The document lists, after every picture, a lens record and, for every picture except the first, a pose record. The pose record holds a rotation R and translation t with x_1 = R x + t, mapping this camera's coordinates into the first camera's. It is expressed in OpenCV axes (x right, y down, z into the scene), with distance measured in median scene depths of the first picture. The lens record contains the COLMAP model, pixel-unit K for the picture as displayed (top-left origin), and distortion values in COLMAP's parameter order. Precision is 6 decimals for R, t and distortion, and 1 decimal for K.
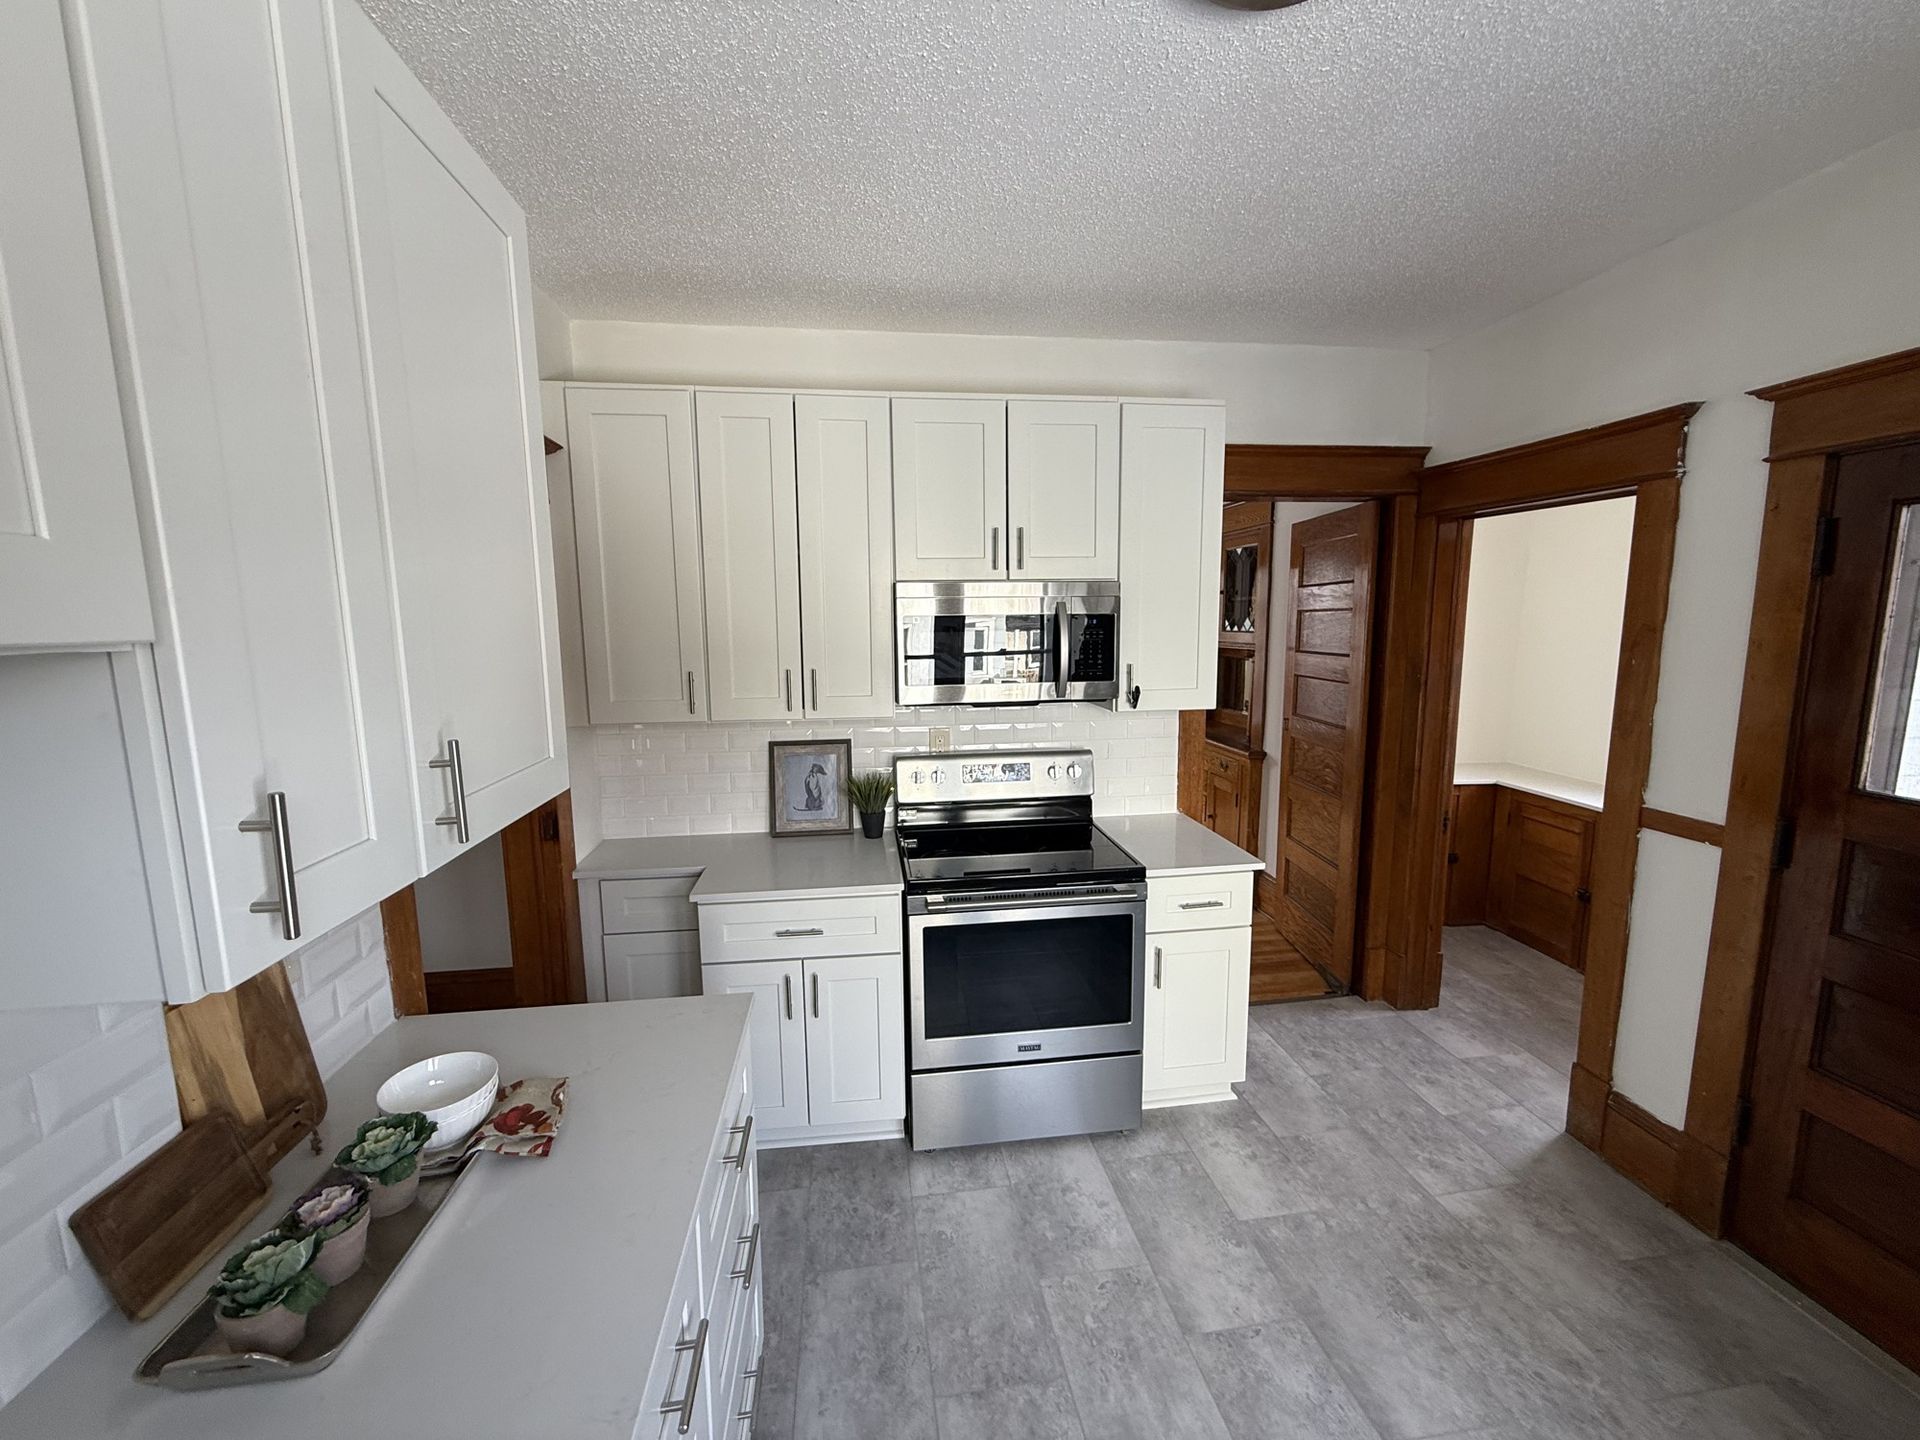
lens RADIAL K [[768.1, 0, 954.8], [0, 768.1, 722.4], [0, 0, 1]] dist [0.000048, -0.000272]
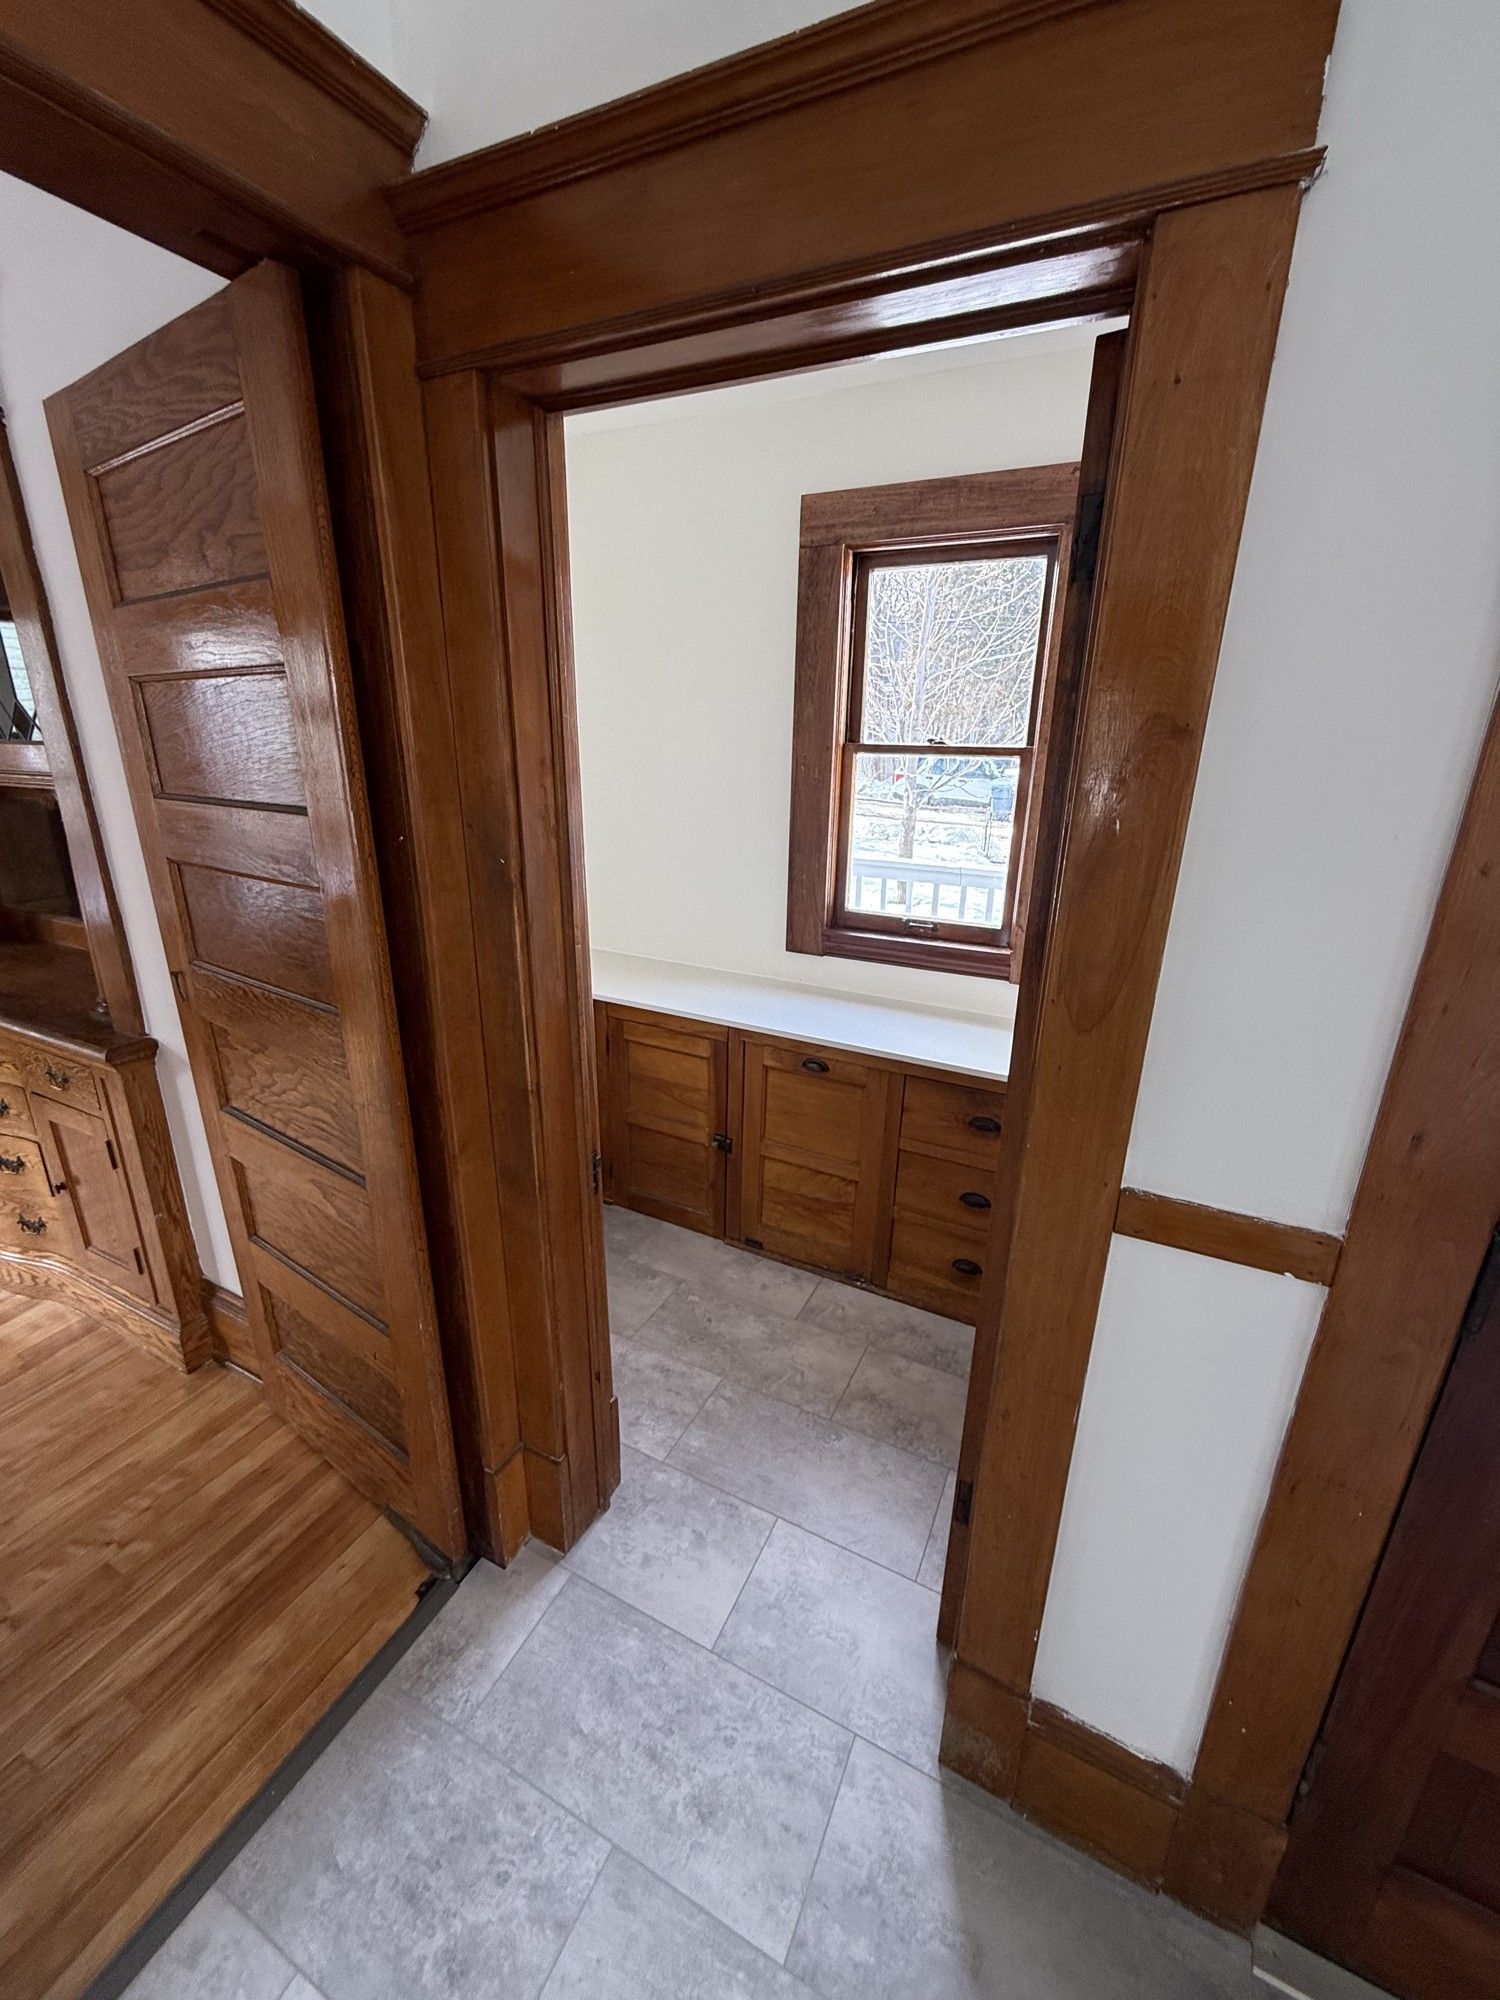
lens RADIAL K [[800.1, 0, 745.2], [0, 800.1, 994.0], [0, 0, 1]] dist [0.000048, -0.000272]
pose [[0.568423, -0.239816, 0.787009, 0.330148], [0.095172, 0.969320, 0.226631, -0.071513], [-0.817213, -0.053921, 0.573808, 0.640580]]
